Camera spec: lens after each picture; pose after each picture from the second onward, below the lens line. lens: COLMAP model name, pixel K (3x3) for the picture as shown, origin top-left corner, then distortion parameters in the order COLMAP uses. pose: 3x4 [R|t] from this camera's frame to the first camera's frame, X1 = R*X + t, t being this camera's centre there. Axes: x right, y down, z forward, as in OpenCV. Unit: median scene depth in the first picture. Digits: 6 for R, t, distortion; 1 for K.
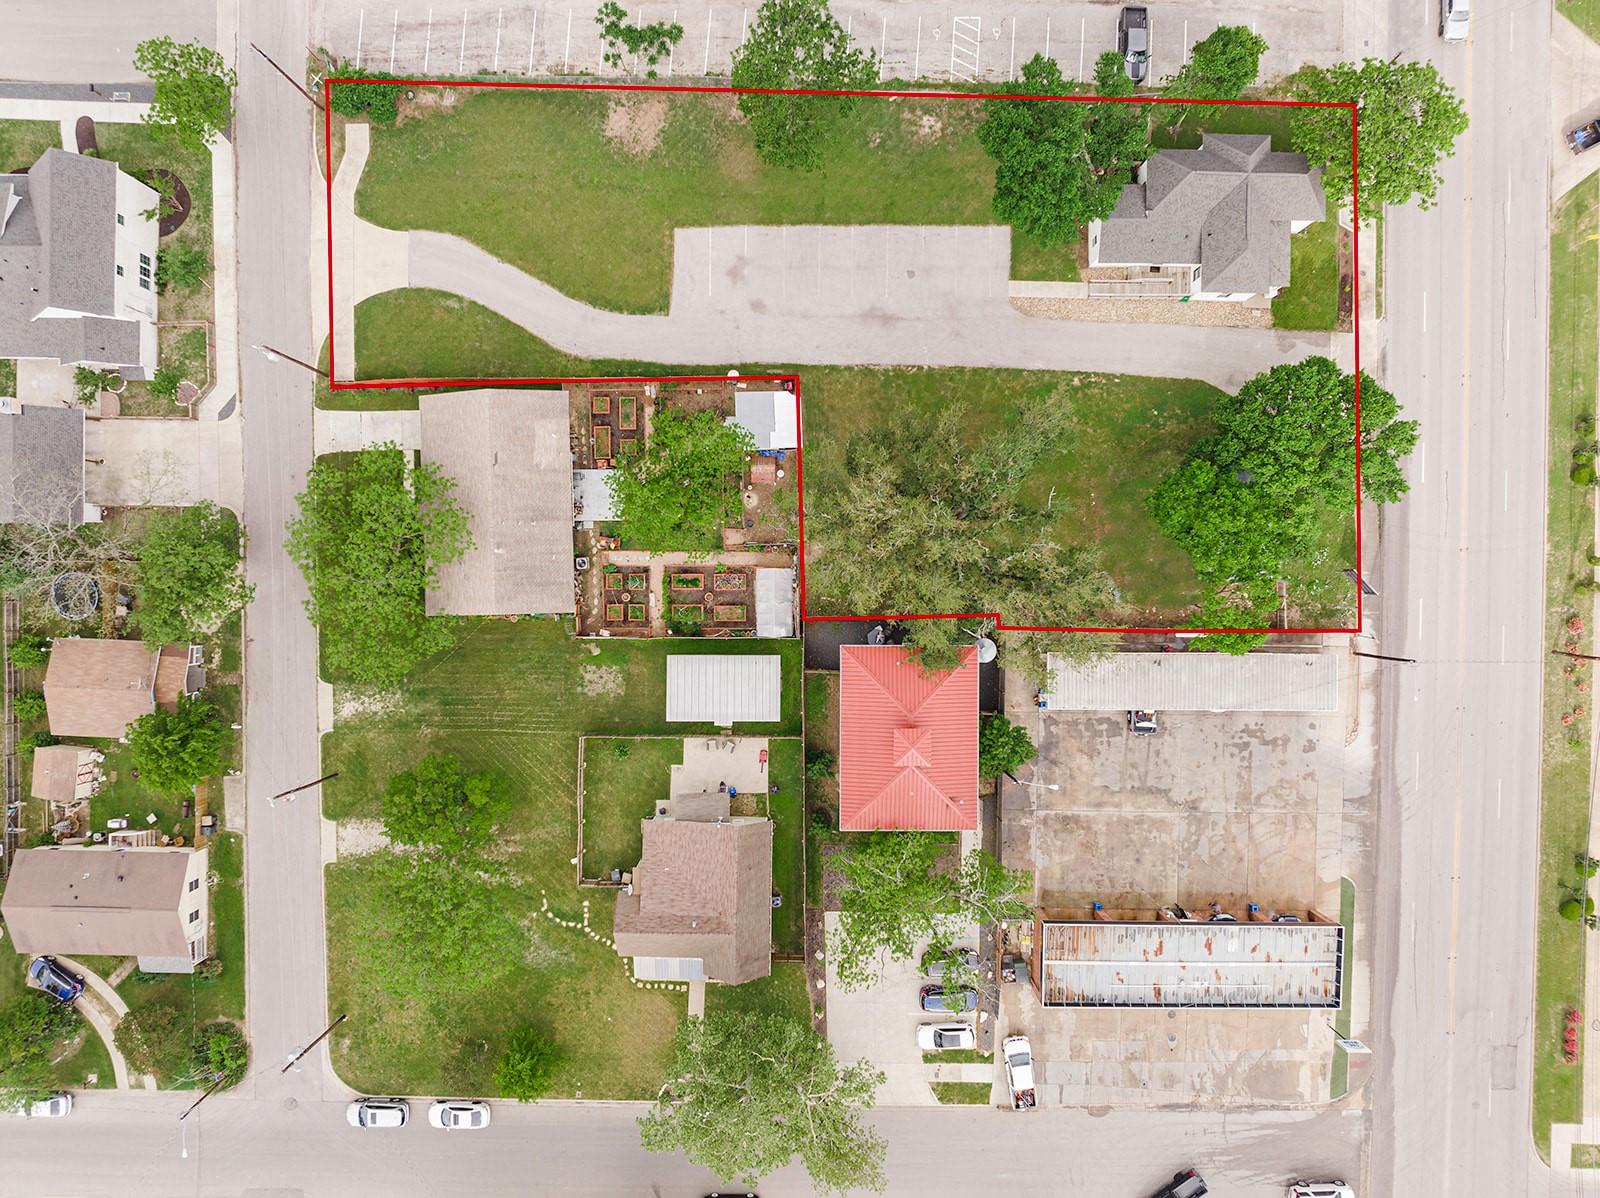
lens RADIAL K [[1133.4, 0, 800.0], [0, 1133.4, 599.0], [0, 0, 1]] dist [-0.025577, -0.001684]
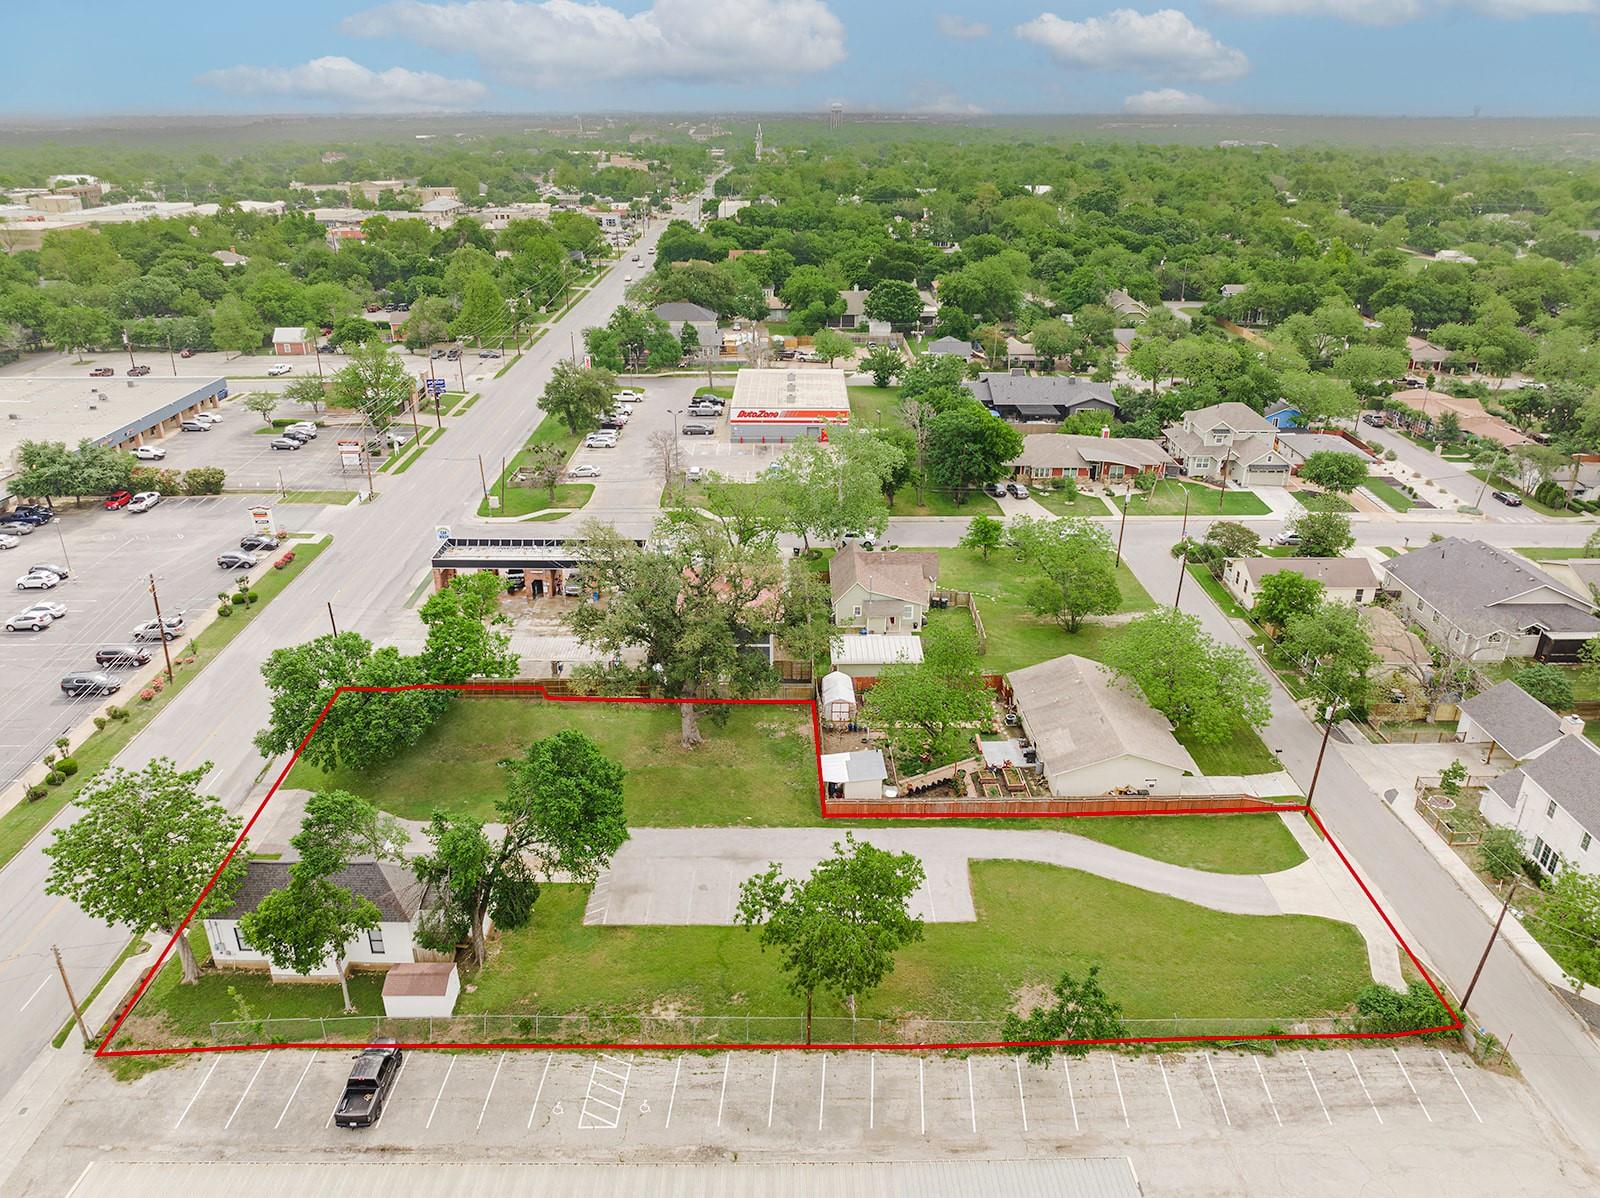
lens RADIAL K [[1133.4, 0, 800.0], [0, 1133.4, 599.0], [0, 0, 1]] dist [-0.025577, -0.001684]
pose [[-0.999873, 0.012743, -0.009578, 0.027666], [-0.014049, -0.420447, 0.907208, -1.001036], [0.007533, 0.907227, 0.420573, 0.417435]]
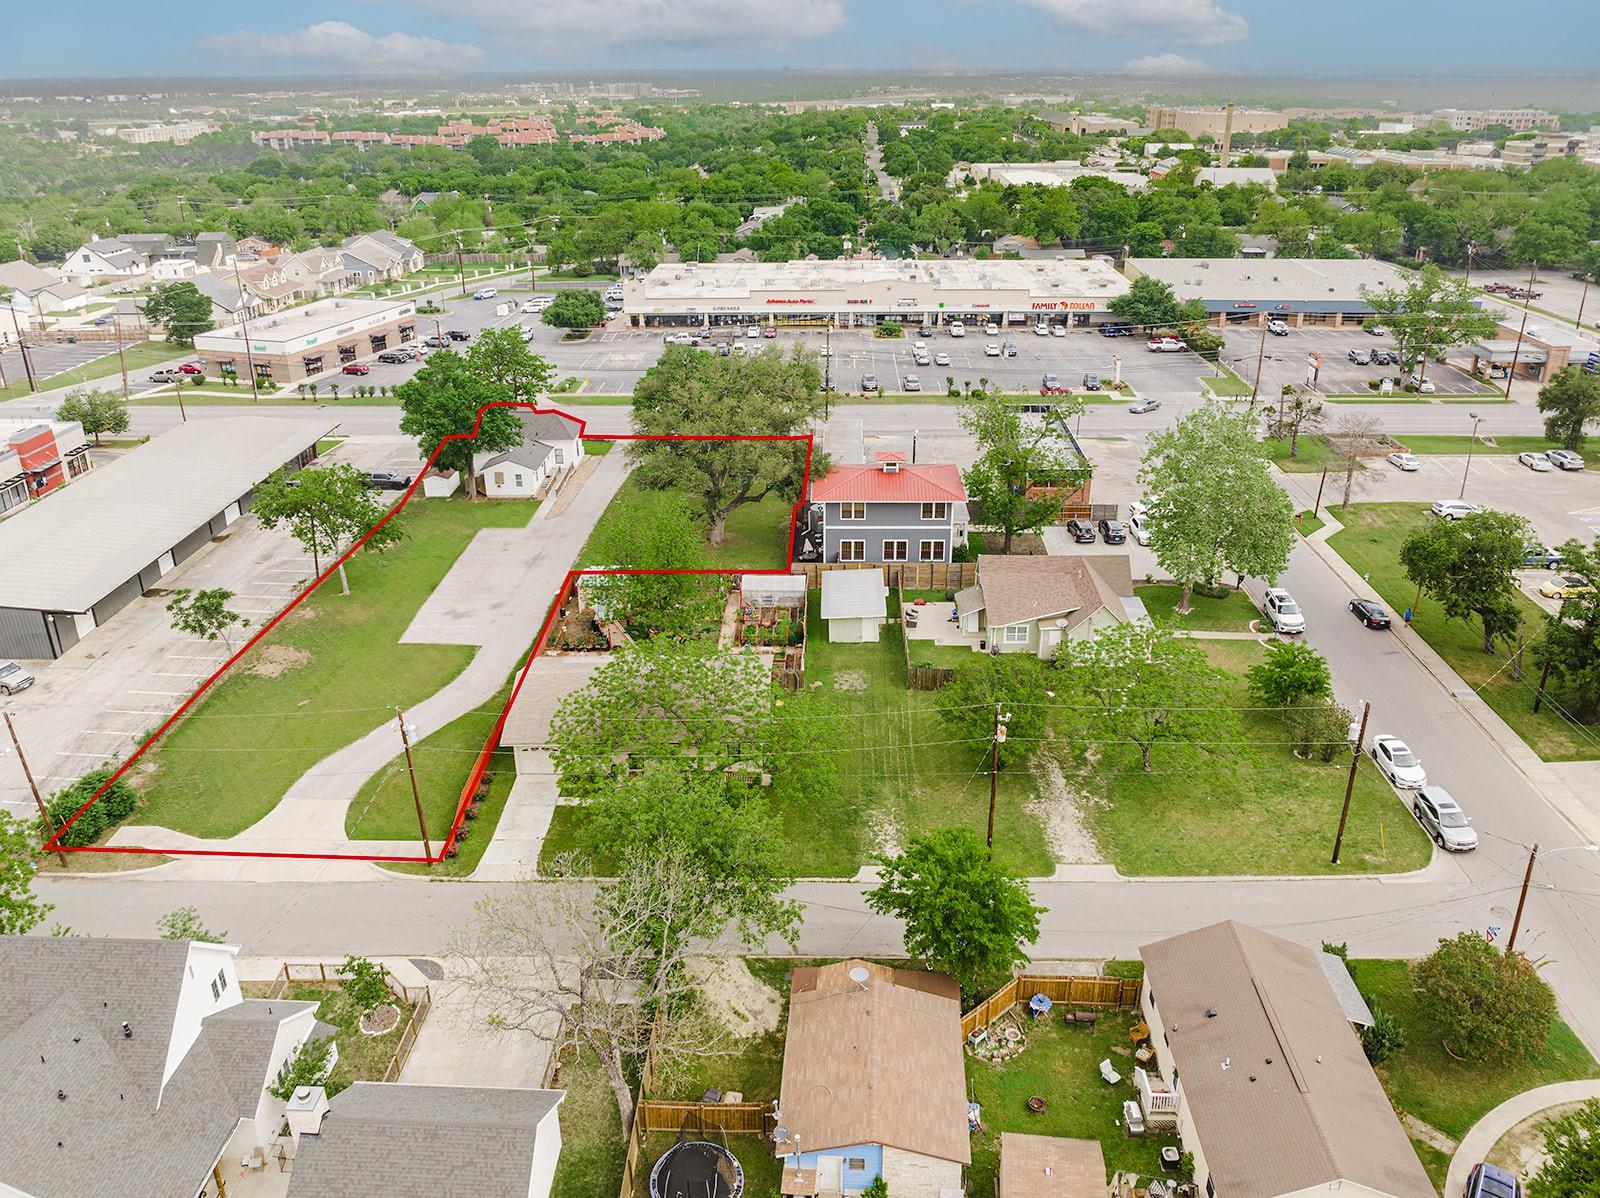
lens RADIAL K [[1133.4, 0, 800.0], [0, 1133.4, 599.0], [0, 0, 1]] dist [-0.025577, -0.001684]
pose [[0.027124, -0.419637, 0.907287, -0.996204], [0.999235, -0.014191, -0.036437, 0.066461], [0.028165, 0.907581, 0.418931, 0.553619]]
